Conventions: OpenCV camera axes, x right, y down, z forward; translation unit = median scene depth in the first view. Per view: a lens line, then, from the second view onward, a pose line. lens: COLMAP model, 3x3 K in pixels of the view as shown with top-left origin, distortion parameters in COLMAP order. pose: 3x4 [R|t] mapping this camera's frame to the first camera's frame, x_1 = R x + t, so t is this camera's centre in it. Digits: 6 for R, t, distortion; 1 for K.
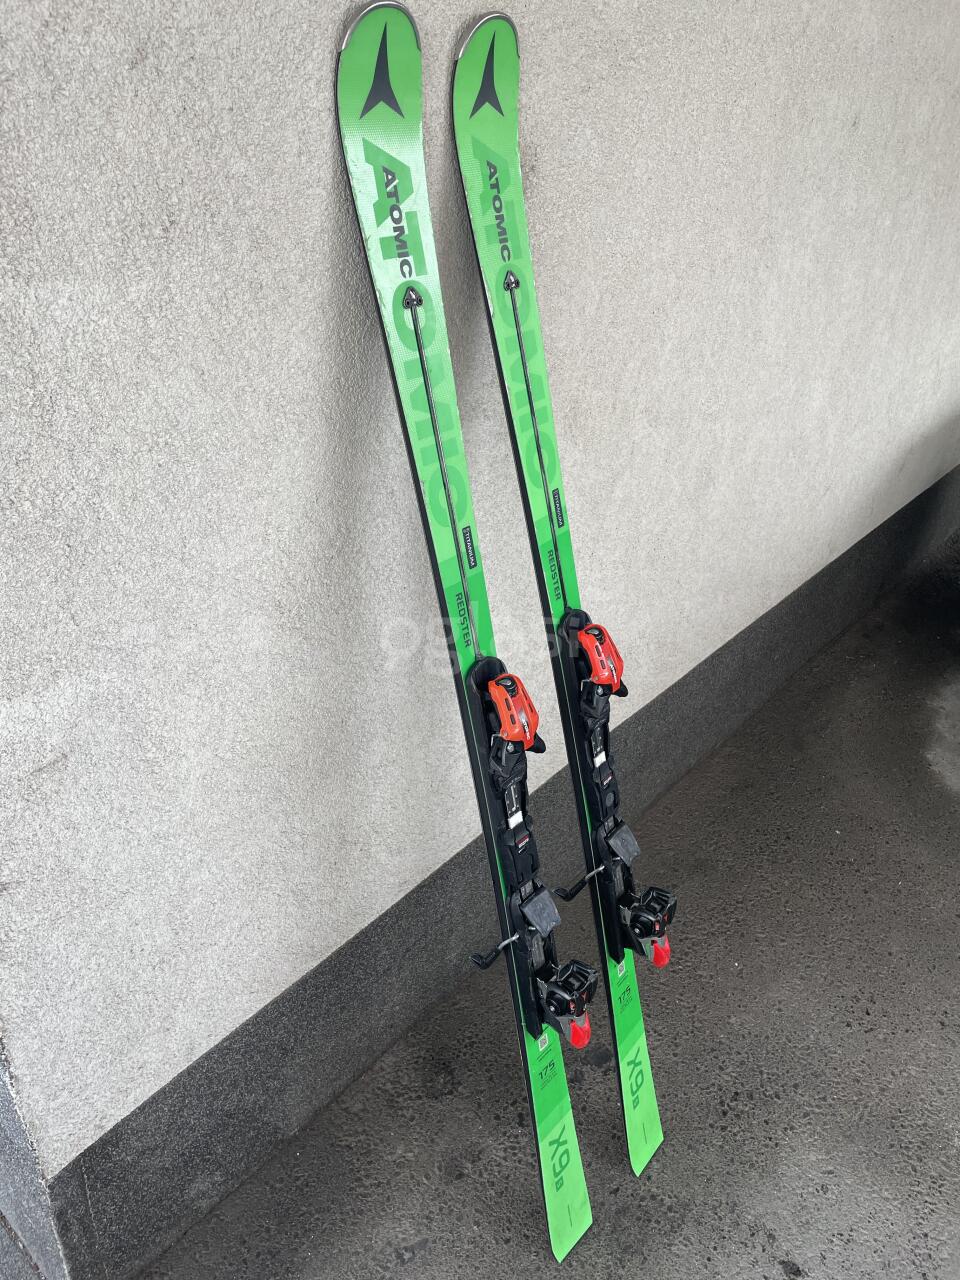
lens RADIAL K [[954.5, 0, 496.0], [0, 954.5, 632.4], [0, 0, 1]] dist [0.081875, -0.099124]
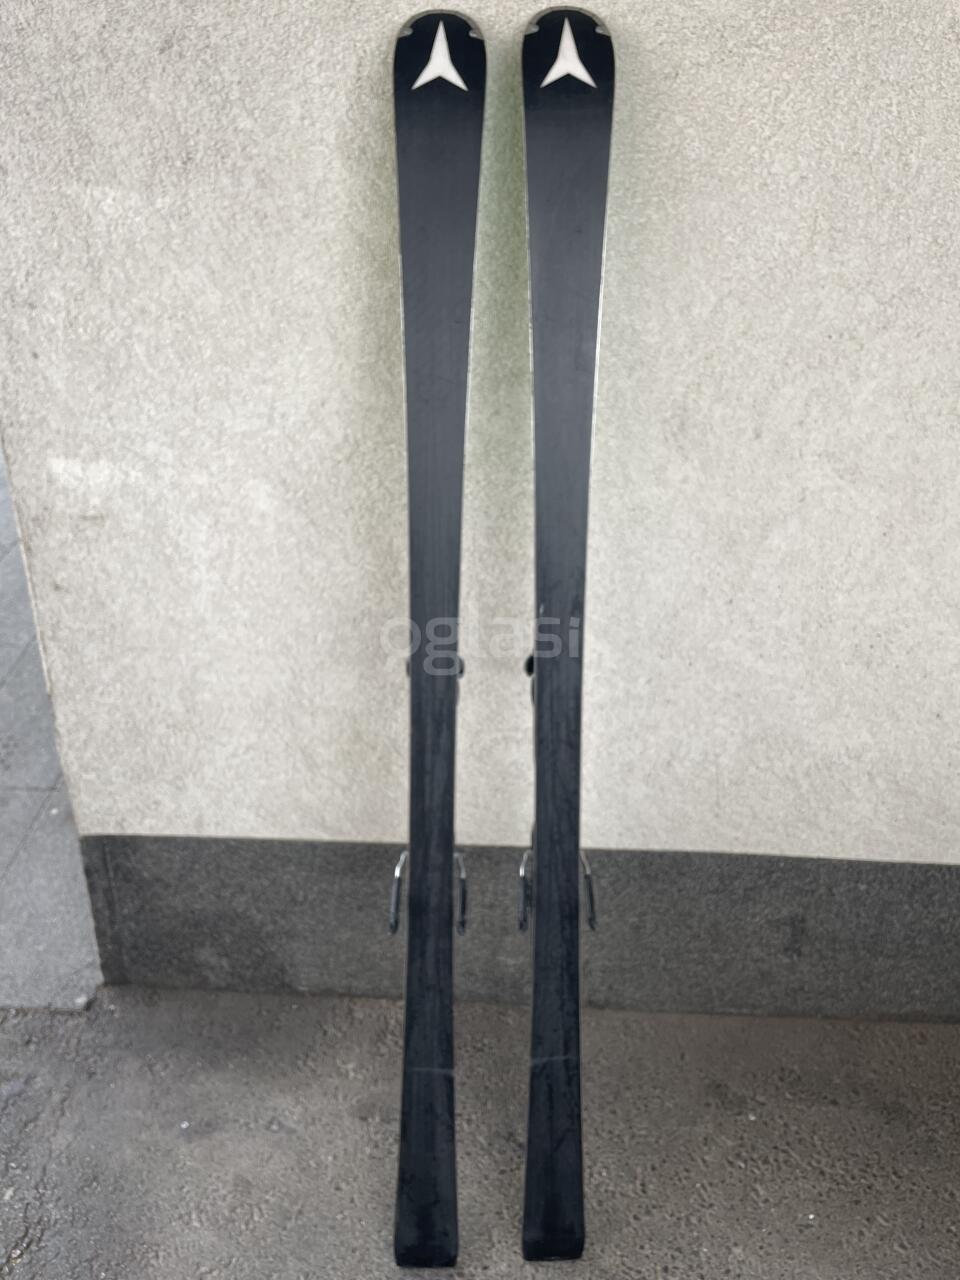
lens RADIAL K [[964.1, 0, 496.9], [0, 964.1, 638.6], [0, 0, 1]] dist [0.070230, -0.094478]
pose [[0.628521, 0.298966, -0.718039, 1.134983], [-0.395772, 0.917656, 0.035649, 0.005666], [0.669571, 0.261774, 0.695089, 0.437317]]
